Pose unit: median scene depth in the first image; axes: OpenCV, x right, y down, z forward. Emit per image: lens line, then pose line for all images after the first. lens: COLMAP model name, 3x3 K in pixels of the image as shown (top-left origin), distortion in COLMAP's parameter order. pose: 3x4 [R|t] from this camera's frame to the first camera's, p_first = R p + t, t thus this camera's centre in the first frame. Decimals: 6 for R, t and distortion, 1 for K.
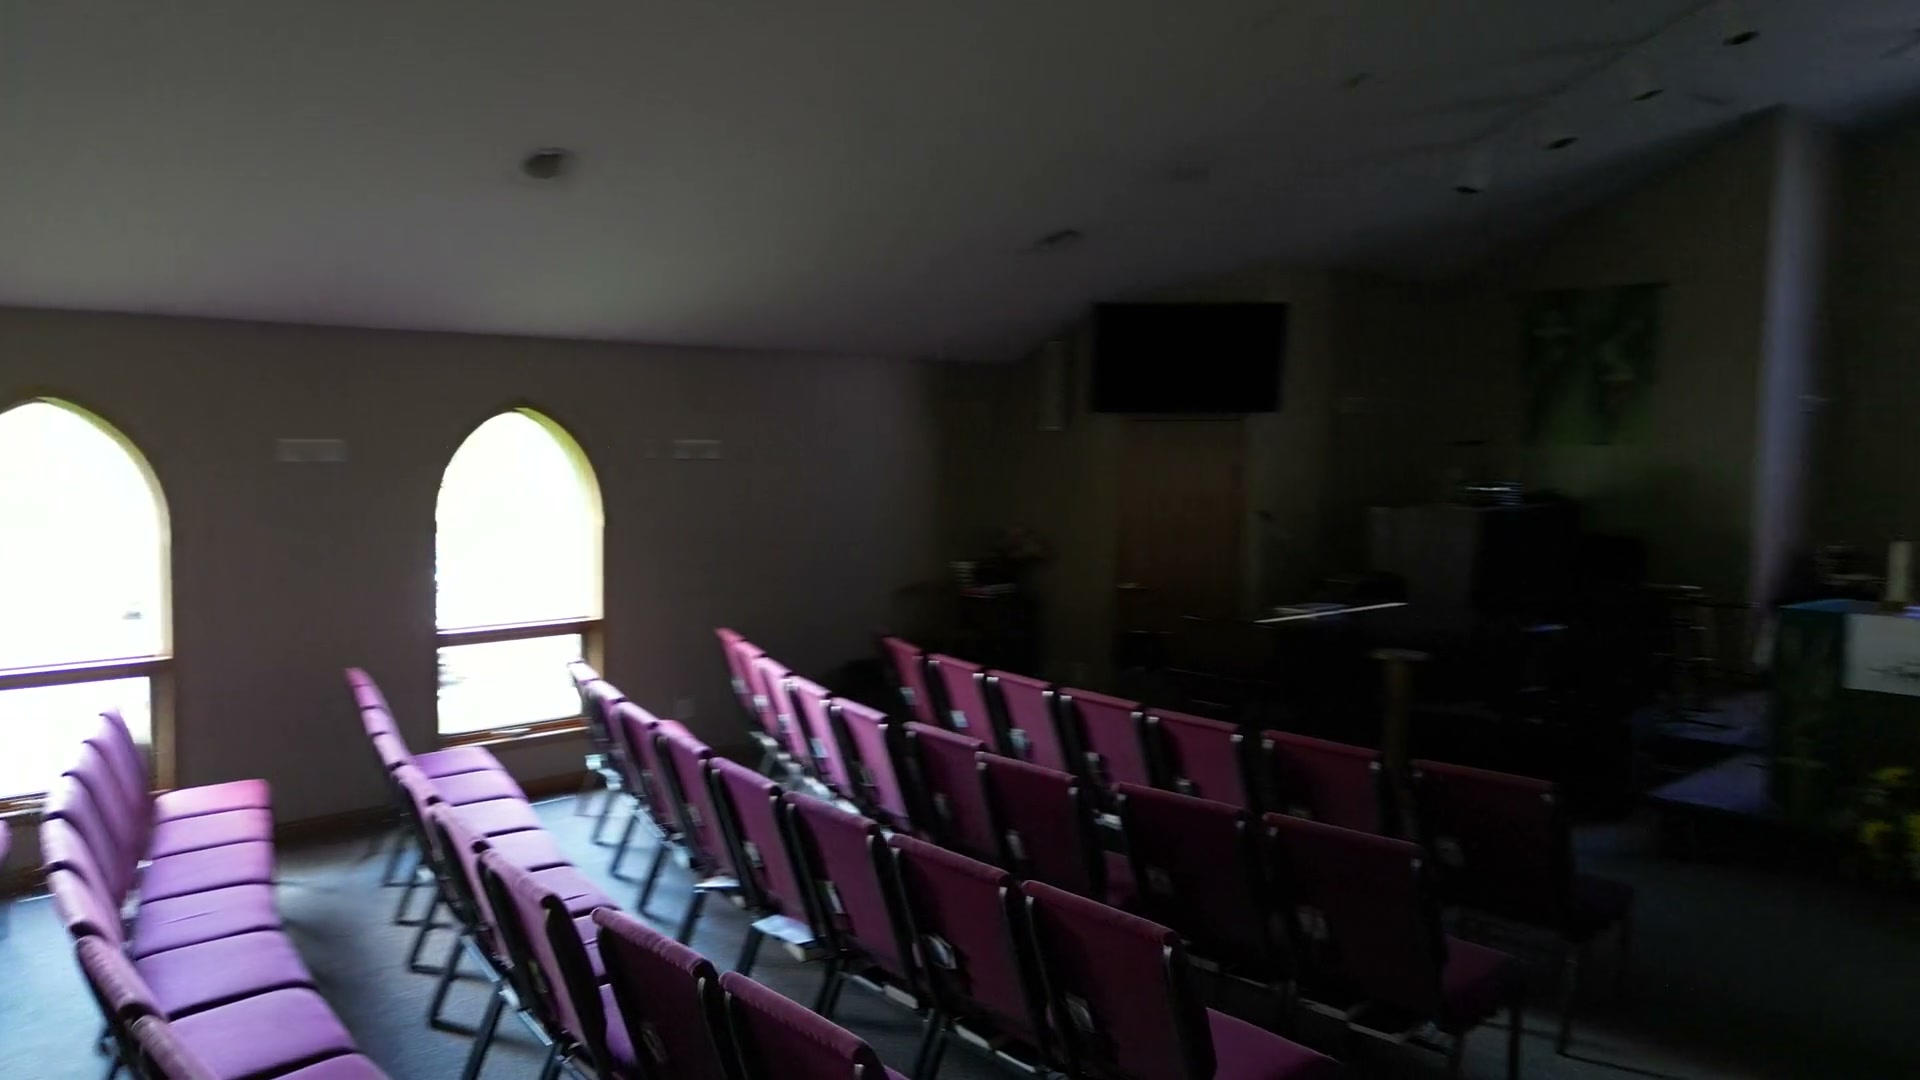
lens RADIAL K [[1422.0, 0, 955.1], [0, 1422.0, 538.1], [0, 0, 1]] dist [0.090882, -0.113168]
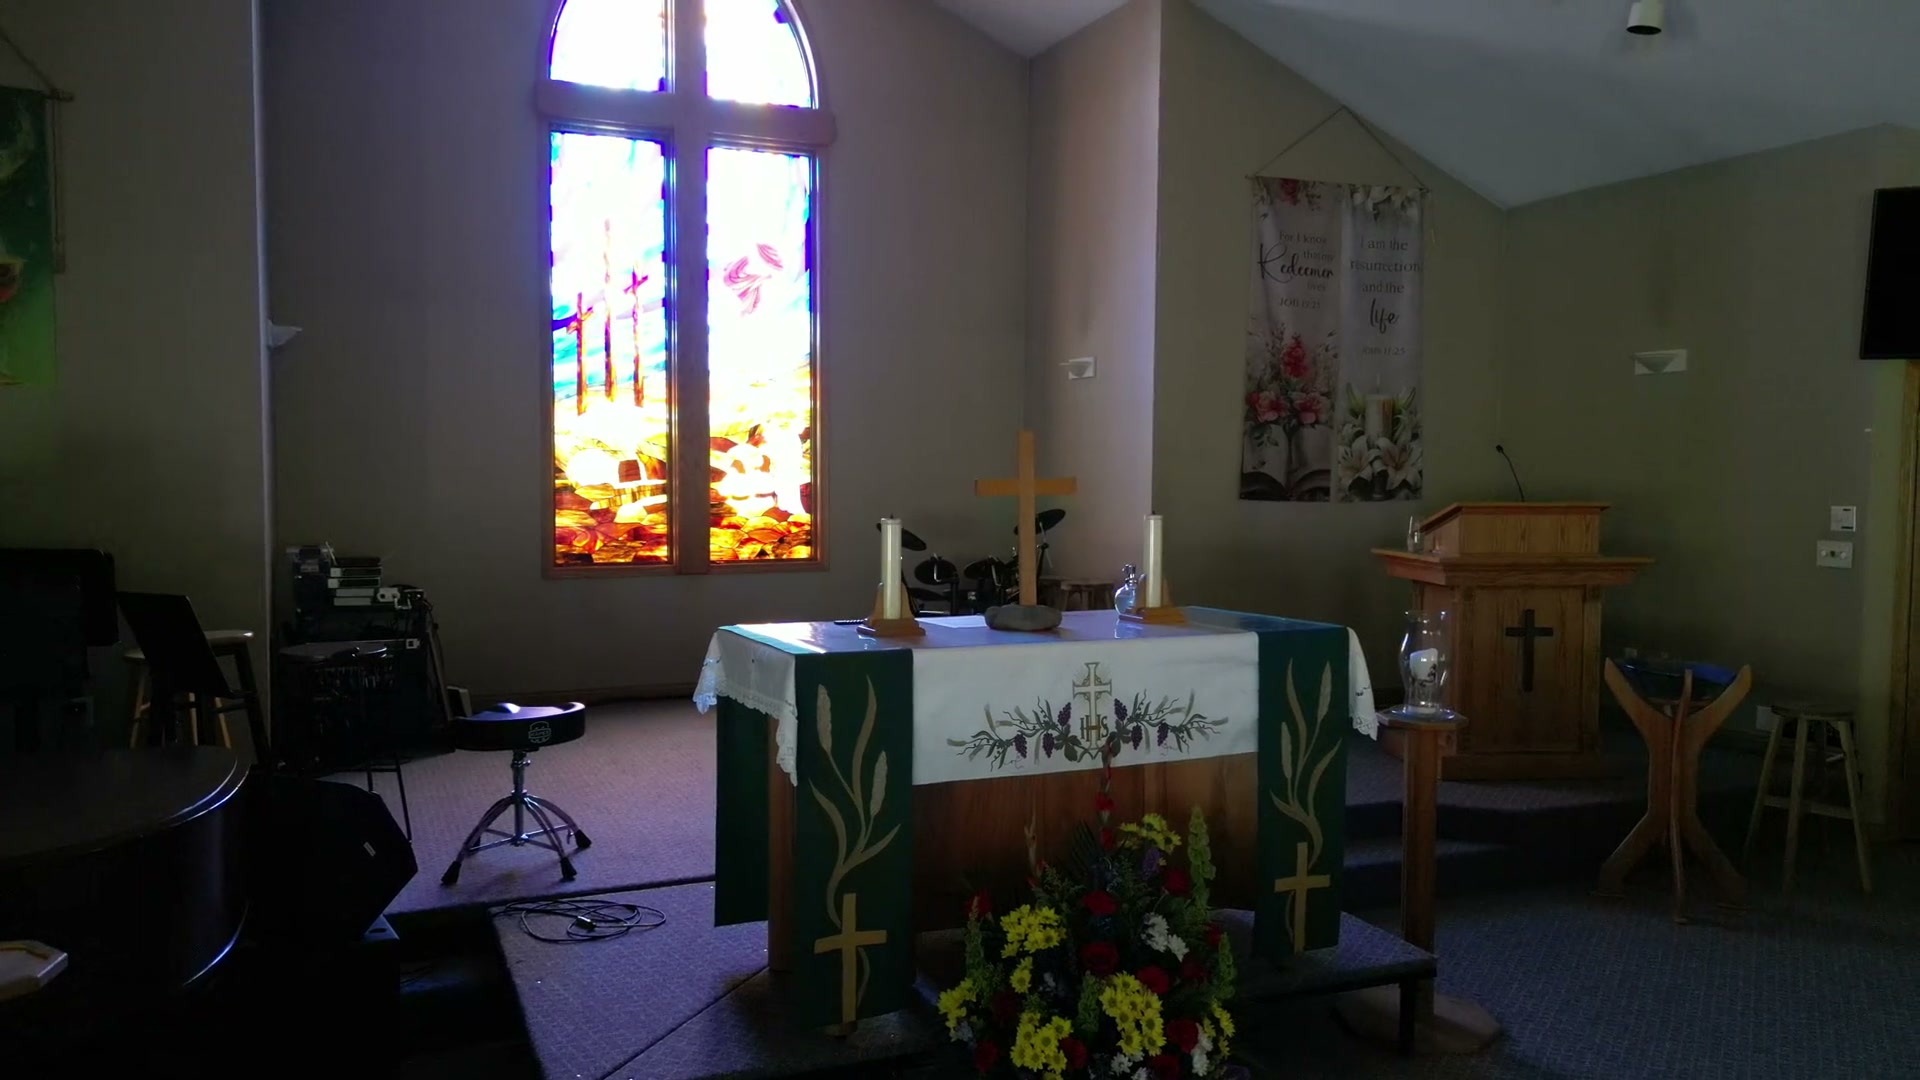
lens RADIAL K [[1429.0, 0, 965.8], [0, 1429.0, 543.4], [0, 0, 1]] dist [0.089990, -0.116977]
pose [[0.330694, -0.057024, 0.942014, 0.074226], [0.060912, 0.997381, 0.038992, -0.005196], [-0.941770, 0.044486, 0.333302, 0.518353]]
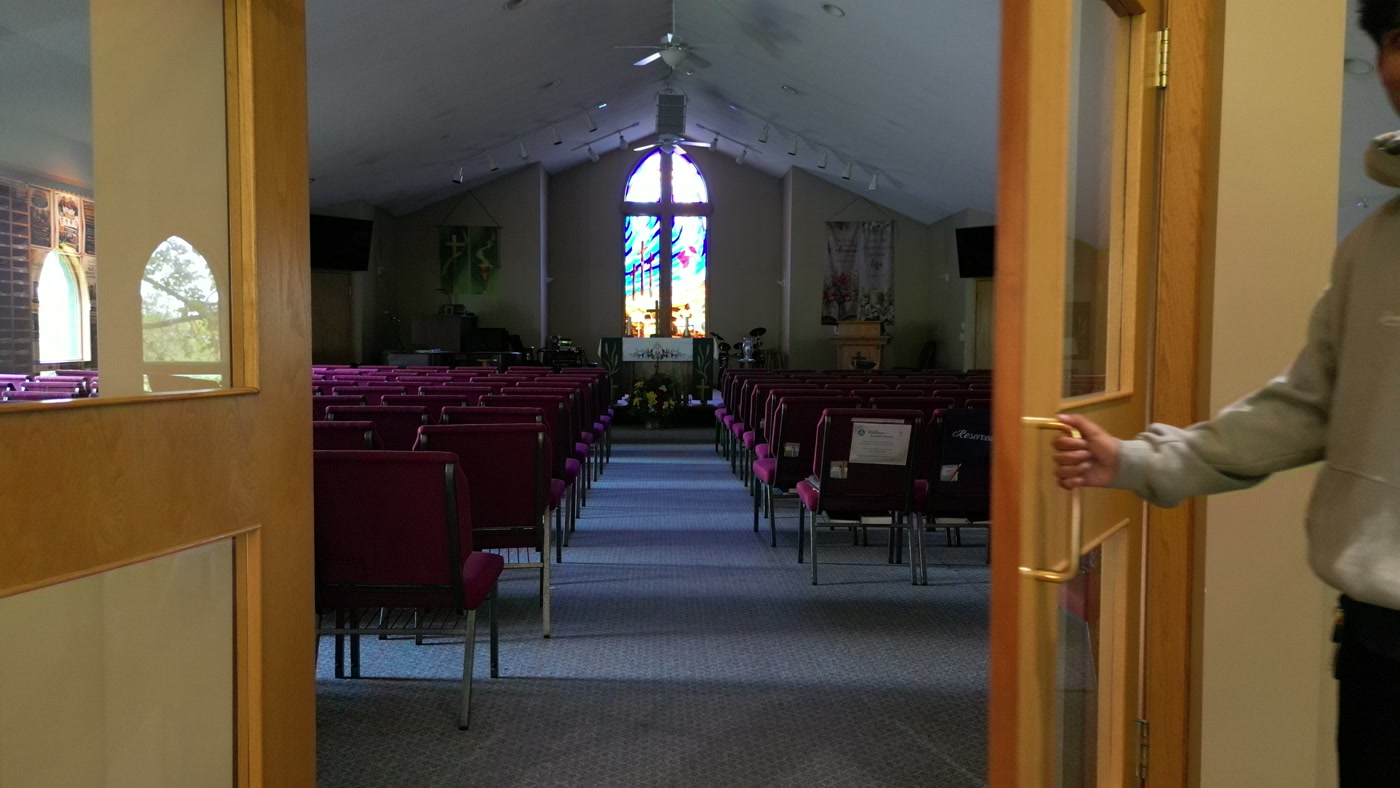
lens RADIAL K [[1039.0, 0, 698.9], [0, 1039.0, 394.2], [0, 0, 1]] dist [0.129943, -0.241299]
pose [[0.650470, -0.040889, 0.758430, -0.665212], [0.048798, 0.998737, 0.011993, 0.102917], [-0.757962, 0.029208, 0.651644, -0.405763]]
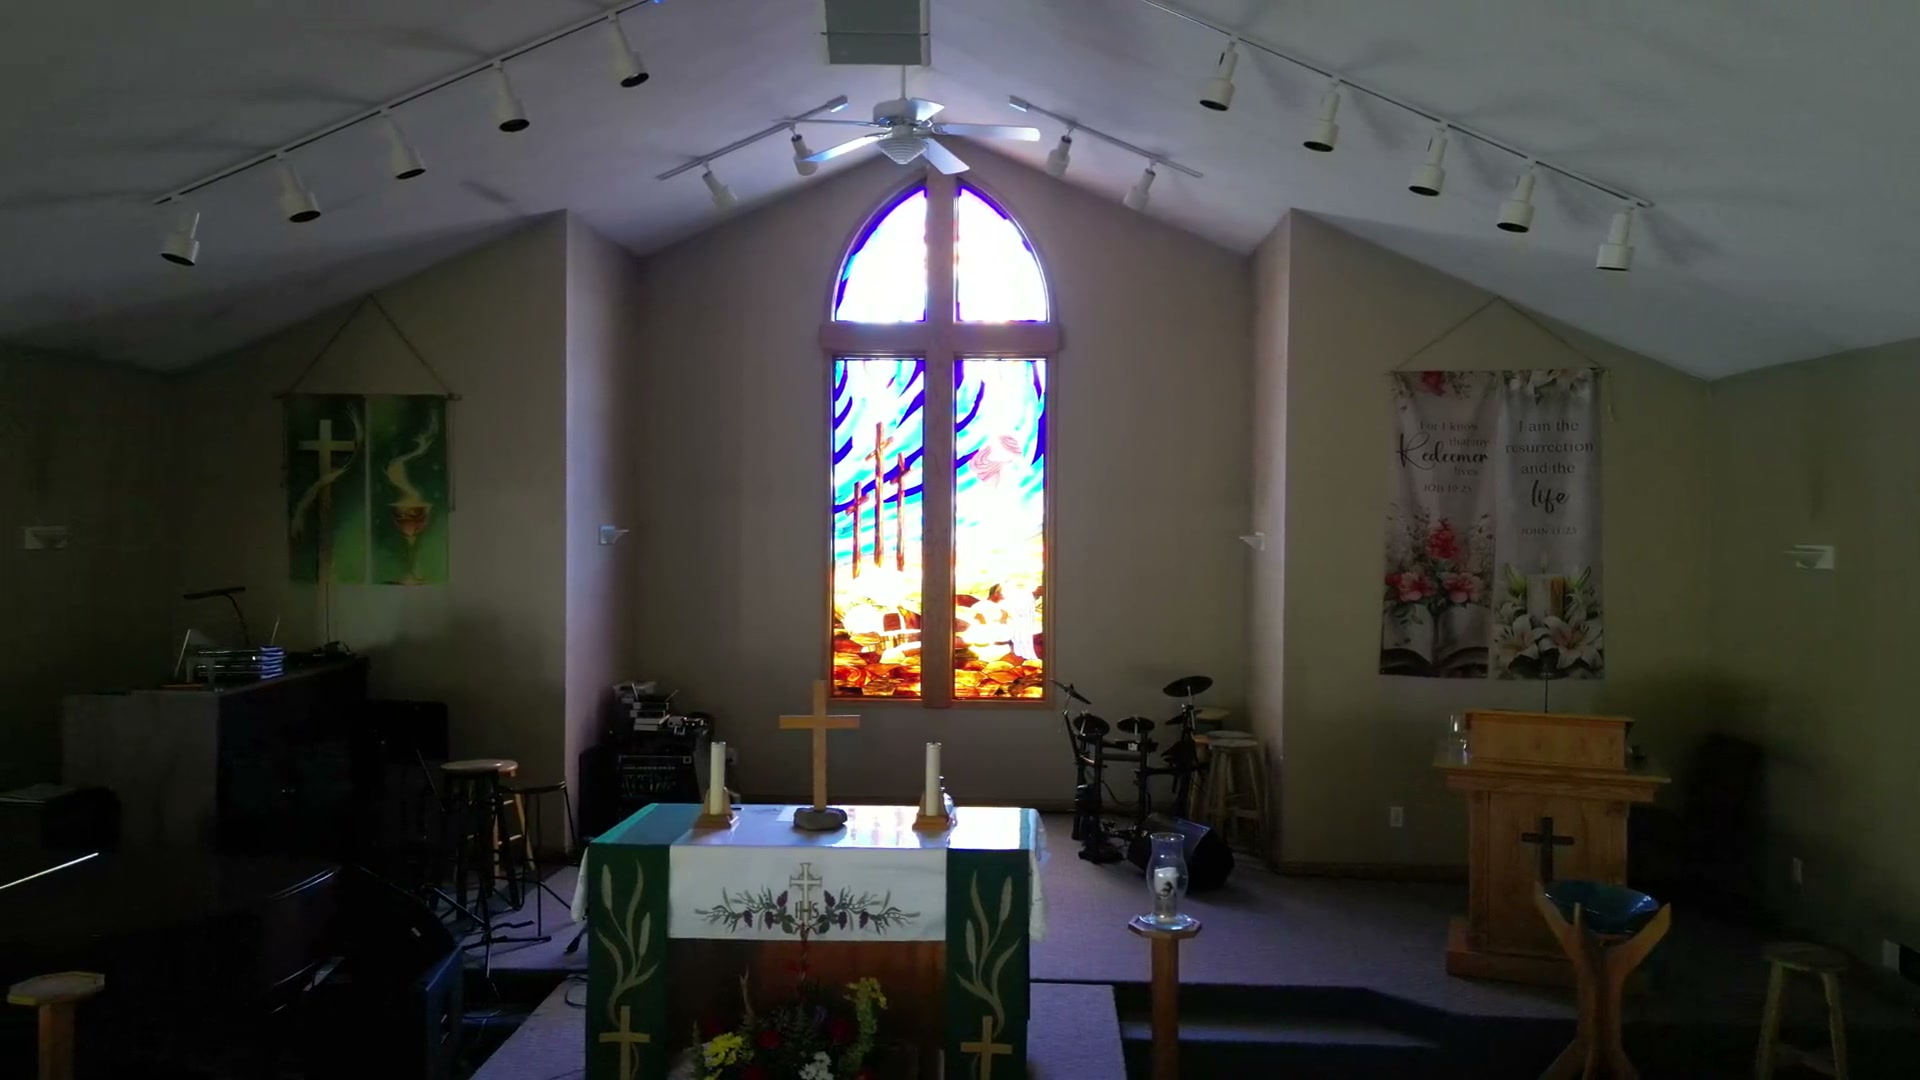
lens RADIAL K [[1422.0, 0, 955.1], [0, 1422.0, 538.1], [0, 0, 1]] dist [0.090882, -0.113168]
pose [[0.714560, -0.013304, 0.699447, 0.111178], [0.044741, 0.998641, -0.026713, -0.059415], [-0.698141, 0.050383, 0.714185, 0.197650]]
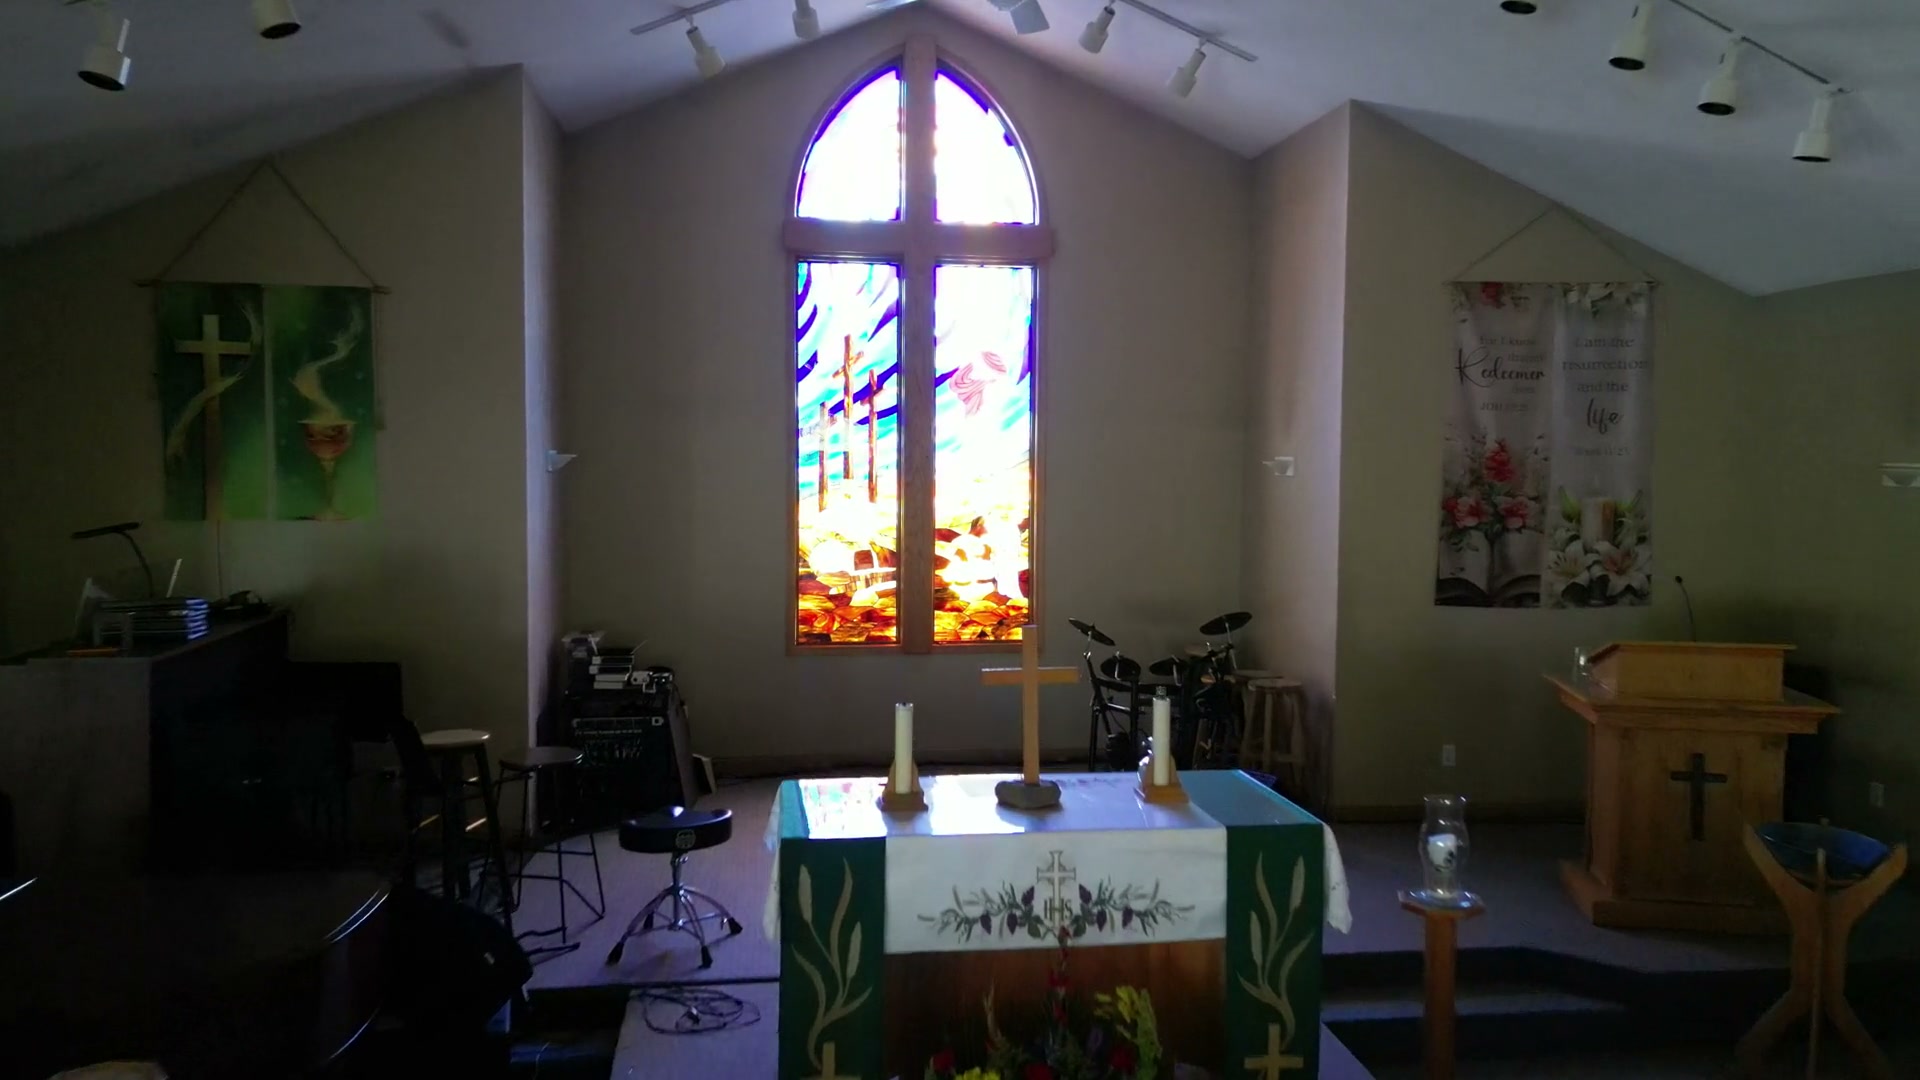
lens RADIAL K [[1421.2, 0, 958.4], [0, 1421.2, 532.4], [0, 0, 1]] dist [0.086802, -0.119163]
pose [[0.574947, -0.046281, 0.816881, 0.081407], [0.052970, 0.998410, 0.019283, -0.060413], [-0.816474, 0.032183, 0.576484, 0.392725]]
